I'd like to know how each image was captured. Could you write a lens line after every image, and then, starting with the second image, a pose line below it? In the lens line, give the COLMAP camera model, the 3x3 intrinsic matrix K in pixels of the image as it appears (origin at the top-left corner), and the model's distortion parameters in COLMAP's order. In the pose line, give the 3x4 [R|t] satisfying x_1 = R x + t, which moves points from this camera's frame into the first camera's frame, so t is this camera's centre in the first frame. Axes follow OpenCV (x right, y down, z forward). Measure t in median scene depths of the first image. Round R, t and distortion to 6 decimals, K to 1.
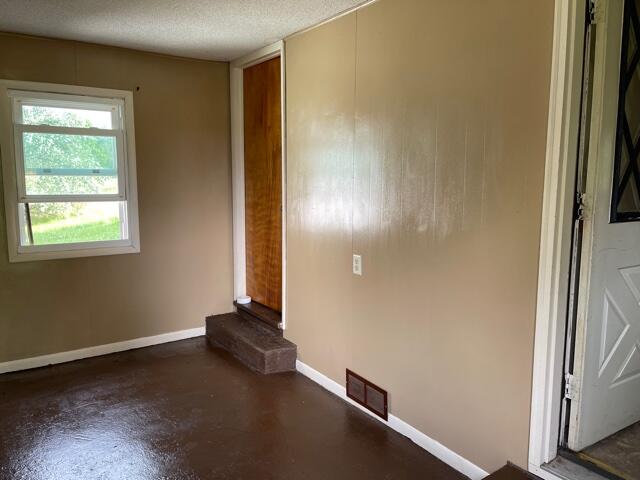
lens RADIAL K [[487.1, 0, 322.1], [0, 487.1, 233.5], [0, 0, 1]] dist [0.076191, -0.097973]
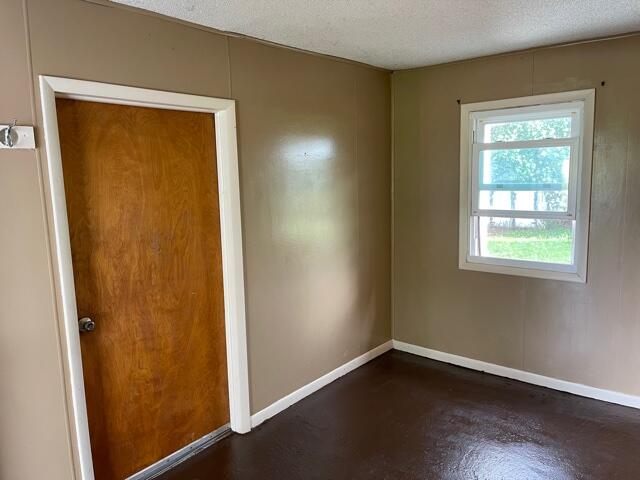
lens RADIAL K [[487.1, 0, 322.1], [0, 487.1, 233.5], [0, 0, 1]] dist [0.076191, -0.097973]
pose [[0.272949, 0.107873, -0.955961, 0.320094], [-0.083227, 0.992616, 0.088246, -0.087769], [0.958422, 0.055475, 0.279912, 0.364884]]
